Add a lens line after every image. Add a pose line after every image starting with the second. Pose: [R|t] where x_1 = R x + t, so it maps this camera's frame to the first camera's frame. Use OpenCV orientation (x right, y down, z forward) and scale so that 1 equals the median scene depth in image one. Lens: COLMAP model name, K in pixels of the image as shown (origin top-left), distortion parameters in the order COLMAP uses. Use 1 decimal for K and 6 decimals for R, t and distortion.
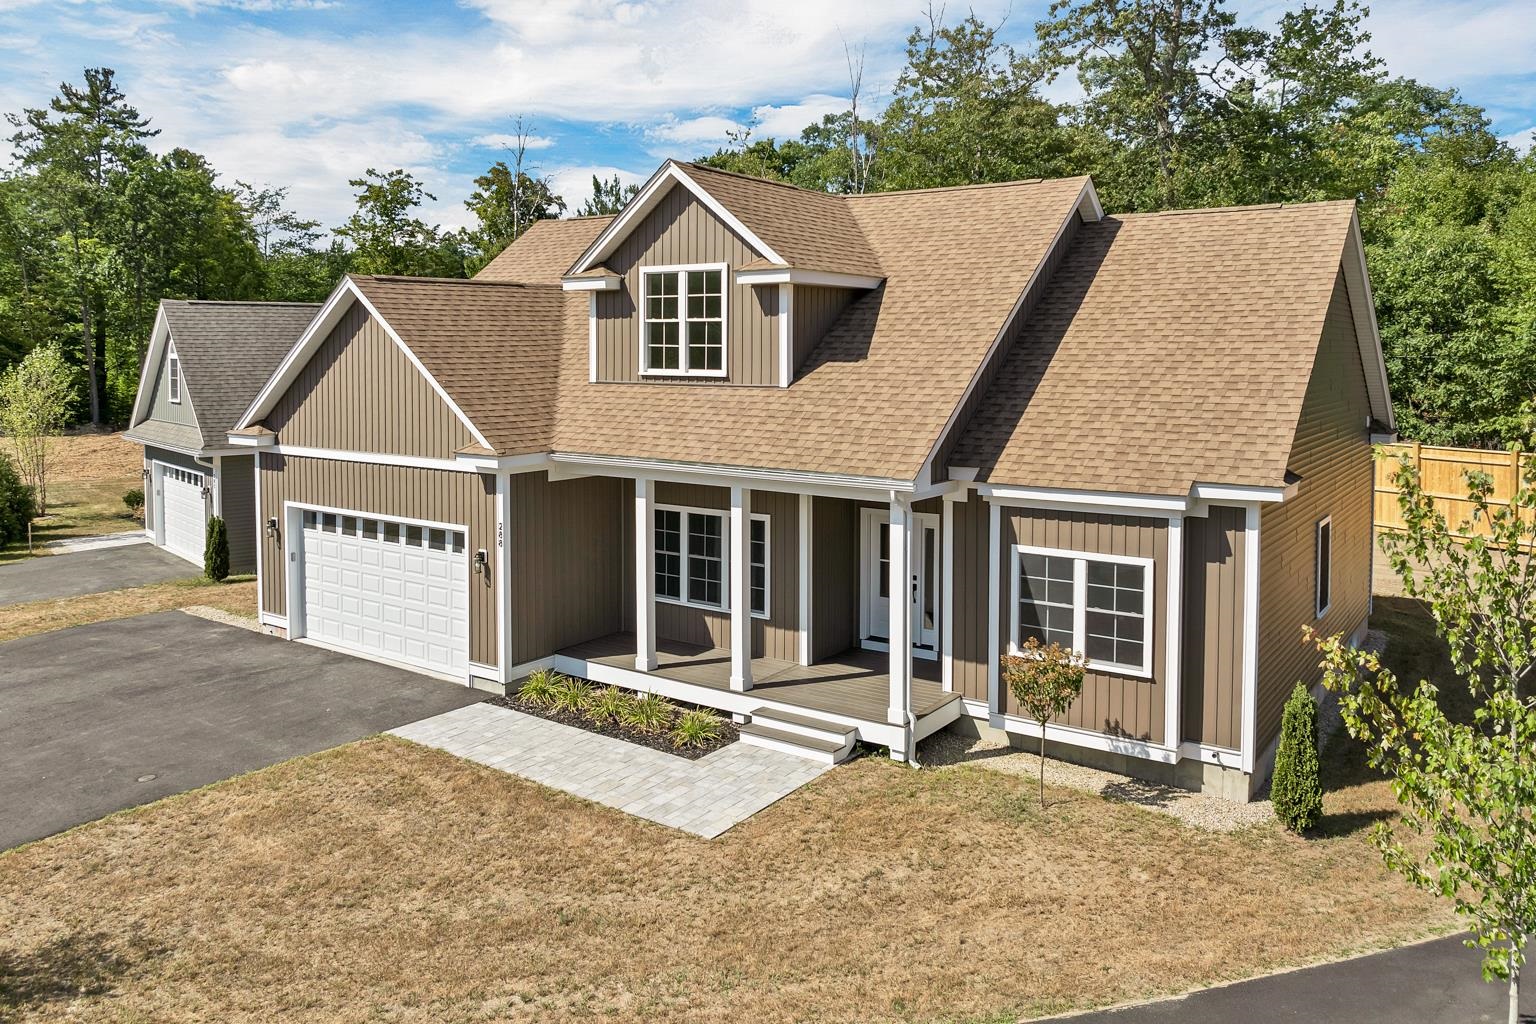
lens RADIAL K [[1133.6, 0, 830.6], [0, 1133.6, 390.9], [0, 0, 1]] dist [-0.035351, 0.008922]
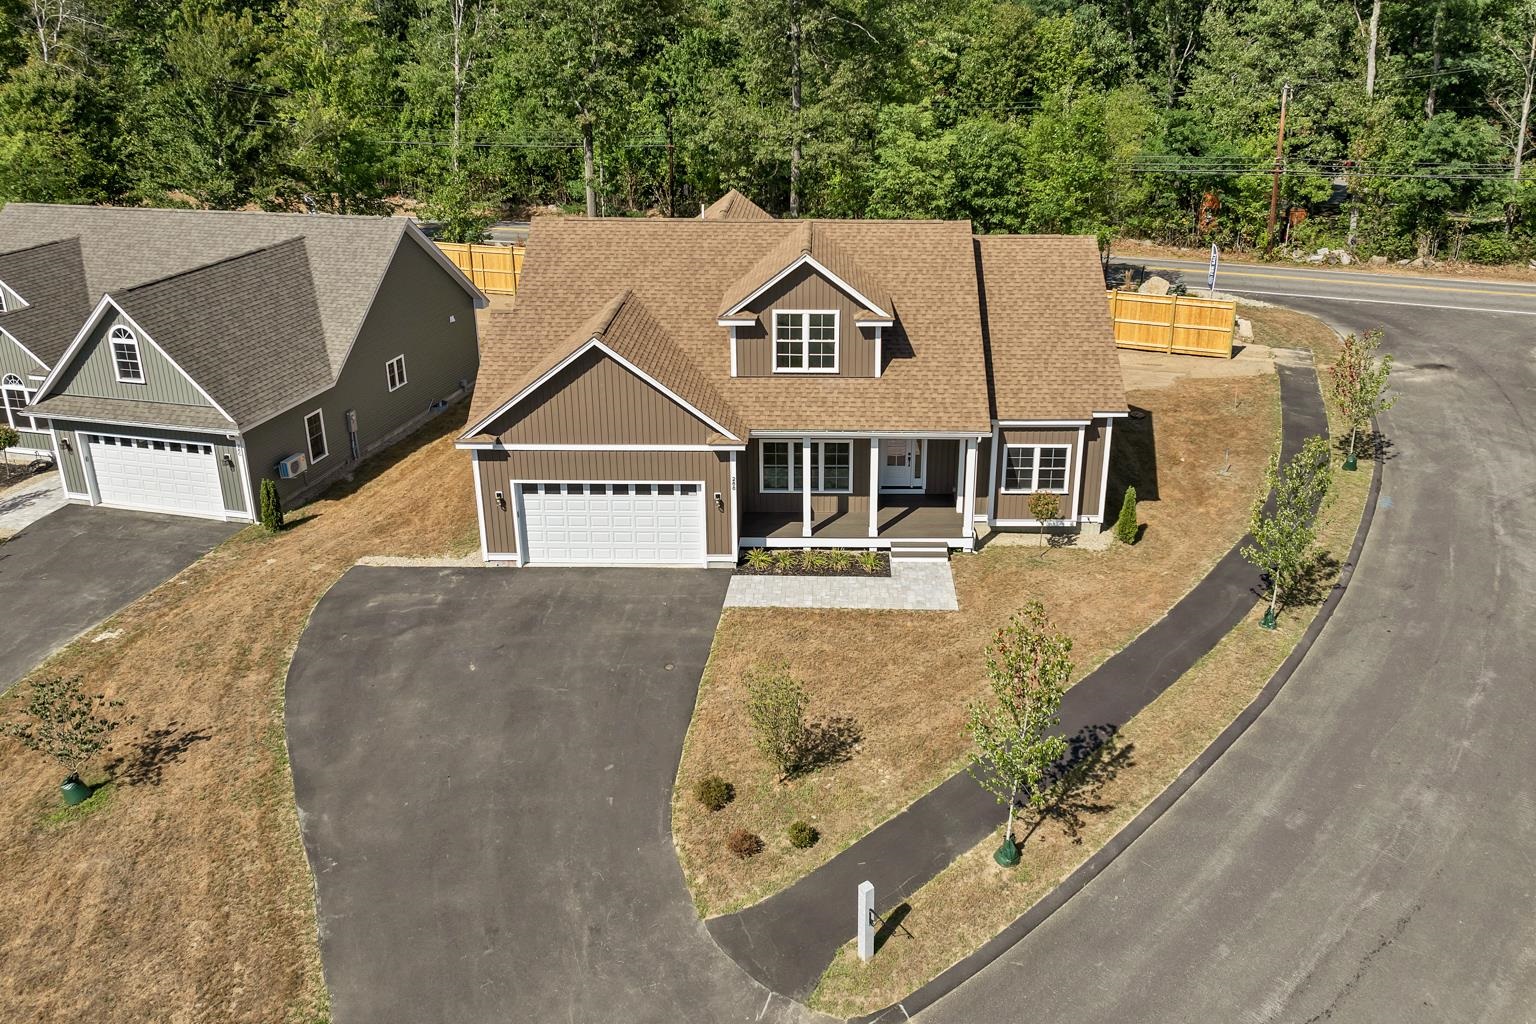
lens RADIAL K [[1133.6, 0, 830.6], [0, 1133.6, 390.9], [0, 0, 1]] dist [-0.035351, 0.008922]
pose [[0.833554, -0.175387, 0.523857, -1.067543], [0.015871, 0.955477, 0.294639, -0.522720], [-0.552210, -0.237283, 0.799225, -0.433305]]
